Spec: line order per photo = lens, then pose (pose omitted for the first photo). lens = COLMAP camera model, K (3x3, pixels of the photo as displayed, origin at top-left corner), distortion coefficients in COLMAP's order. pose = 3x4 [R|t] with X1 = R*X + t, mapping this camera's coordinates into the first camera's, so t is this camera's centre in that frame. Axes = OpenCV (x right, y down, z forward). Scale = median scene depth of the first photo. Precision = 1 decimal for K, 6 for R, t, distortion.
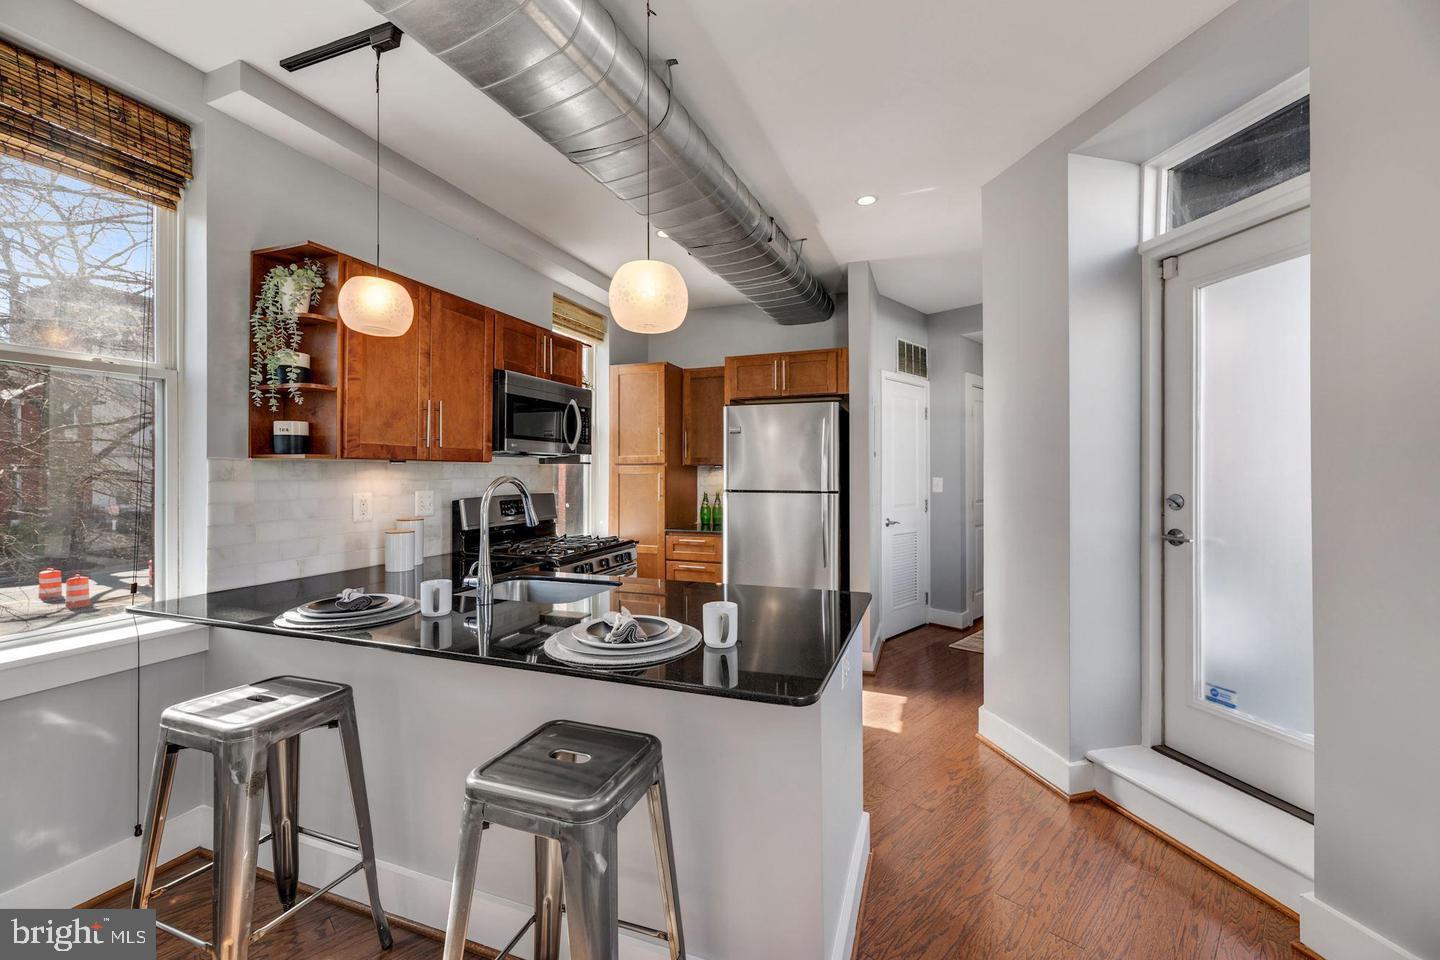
lens RADIAL K [[581.3, 0, 722.2], [0, 581.3, 473.9], [0, 0, 1]] dist [-0.000972, -0.000198]
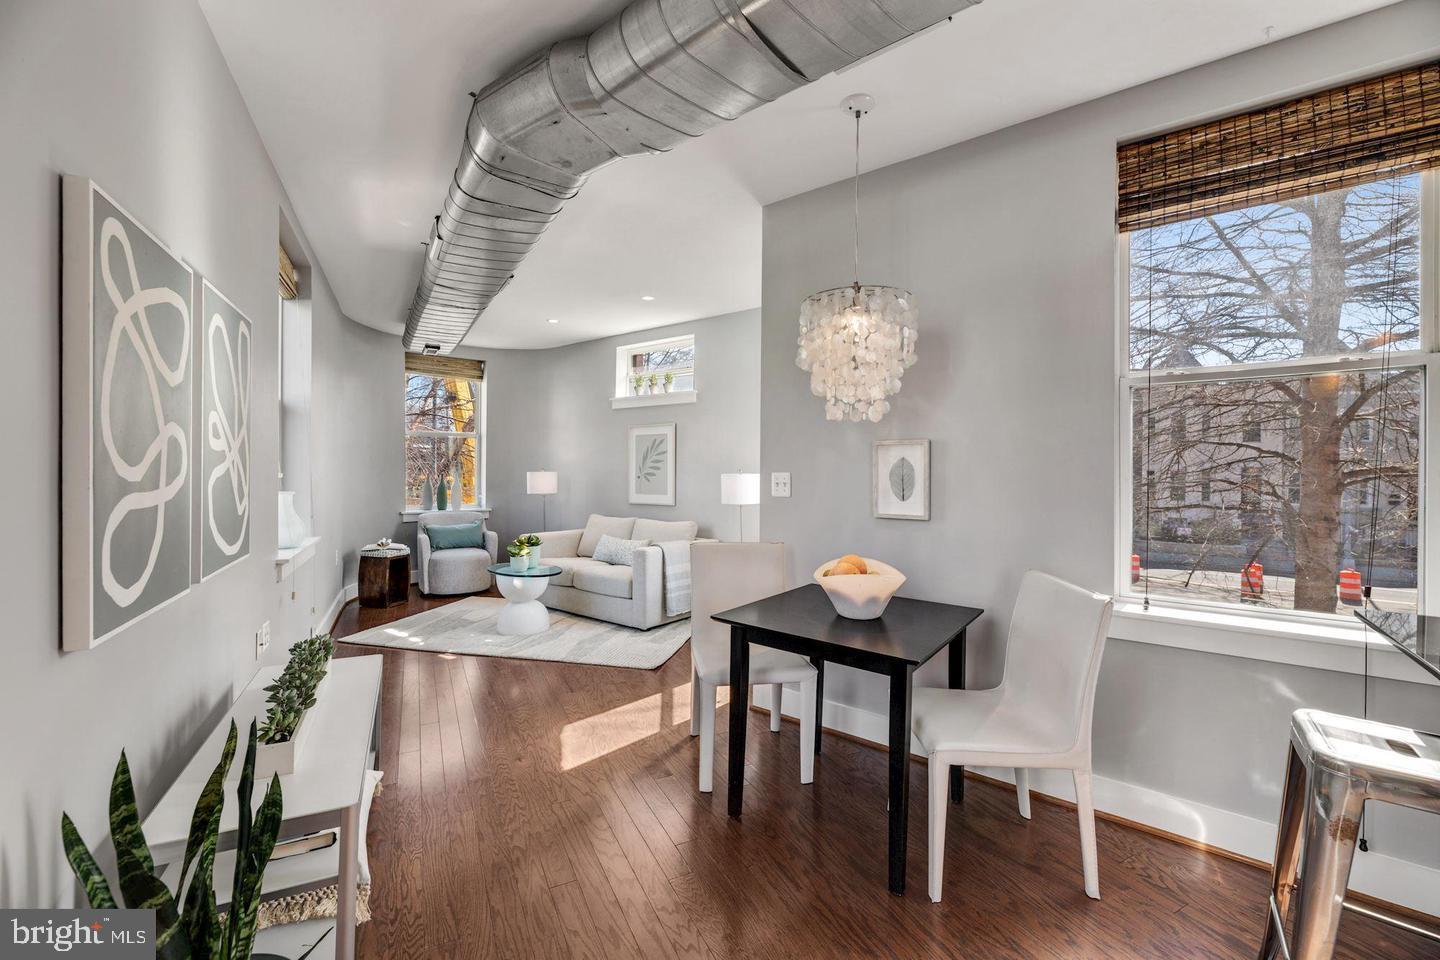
lens RADIAL K [[581.3, 0, 722.2], [0, 581.3, 473.9], [0, 0, 1]] dist [-0.000972, -0.000198]
pose [[-0.288916, 0.003582, -0.957348, 0.170710], [-0.008073, 0.999948, 0.006177, 0.004286], [0.957320, 0.009514, -0.288872, 0.213740]]
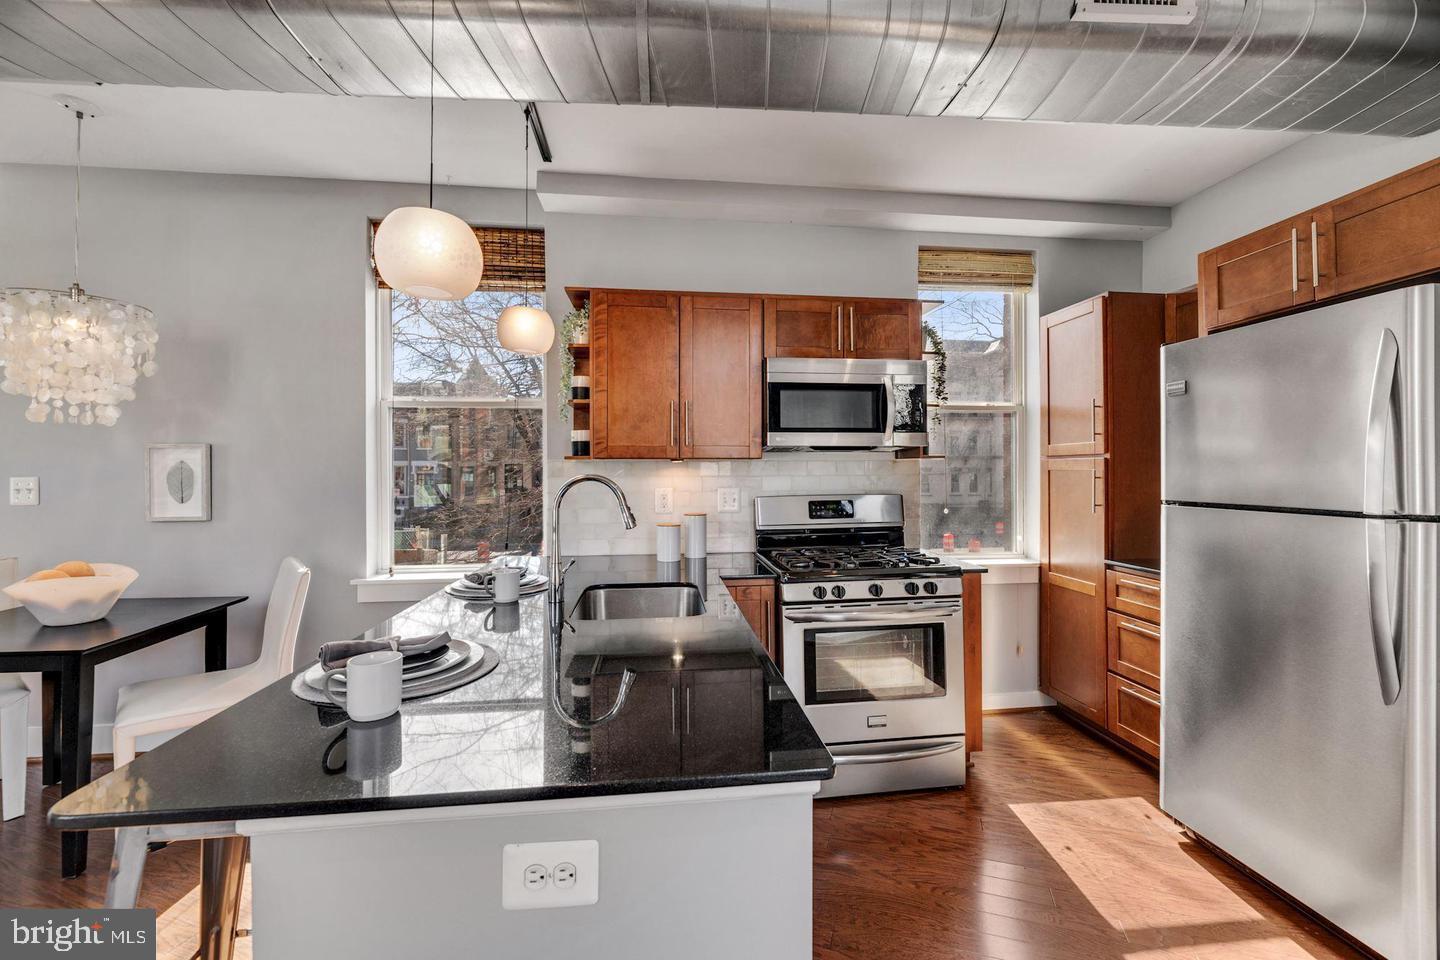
lens RADIAL K [[593.5, 0, 724.1], [0, 593.5, 462.5], [0, 0, 1]] dist [0.001571, 0.000427]
pose [[0.455824, -0.013082, -0.889974, 0.534377], [0.002020, 0.999905, -0.013663, -0.001770], [0.890068, 0.004430, 0.455807, 0.653314]]
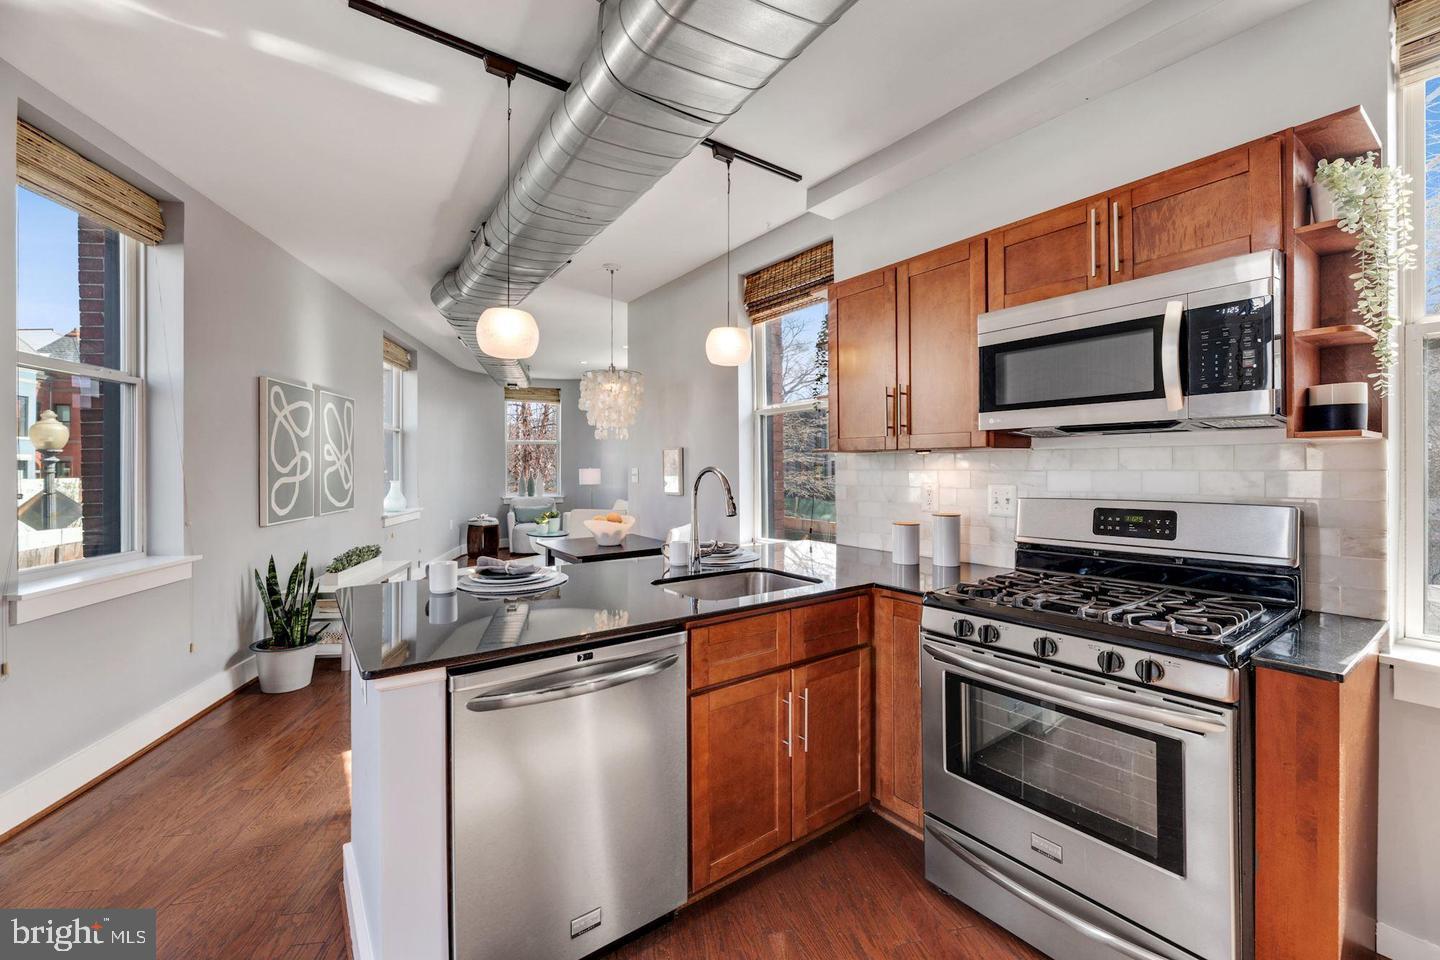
lens RADIAL K [[584.3, 0, 723.5], [0, 584.3, 468.0], [0, 0, 1]] dist [-0.001134, 0.000161]
pose [[-0.551807, 0.003436, -0.833965, 0.481276], [0.001779, 0.999994, 0.002942, 0.002981], [0.833970, 0.000140, -0.551810, 1.430518]]
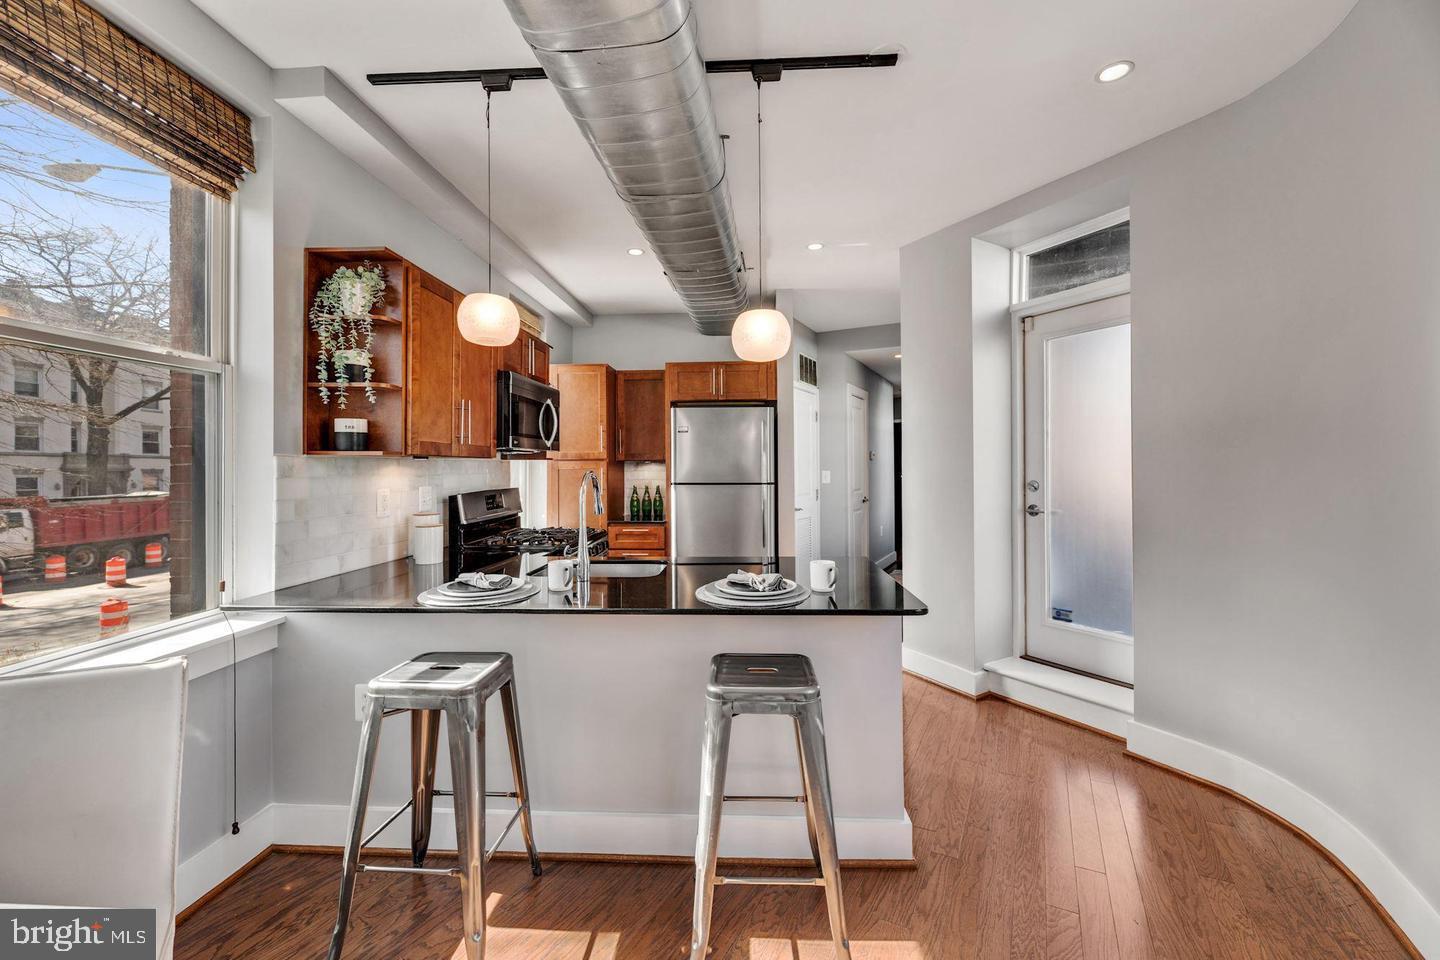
lens RADIAL K [[584.3, 0, 723.5], [0, 584.3, 468.0], [0, 0, 1]] dist [-0.001134, 0.000161]
pose [[0.954451, -0.004742, 0.298331, -0.404751], [0.005056, 0.999987, -0.000281, -0.000252], [-0.298326, 0.001777, 0.954462, -0.166879]]
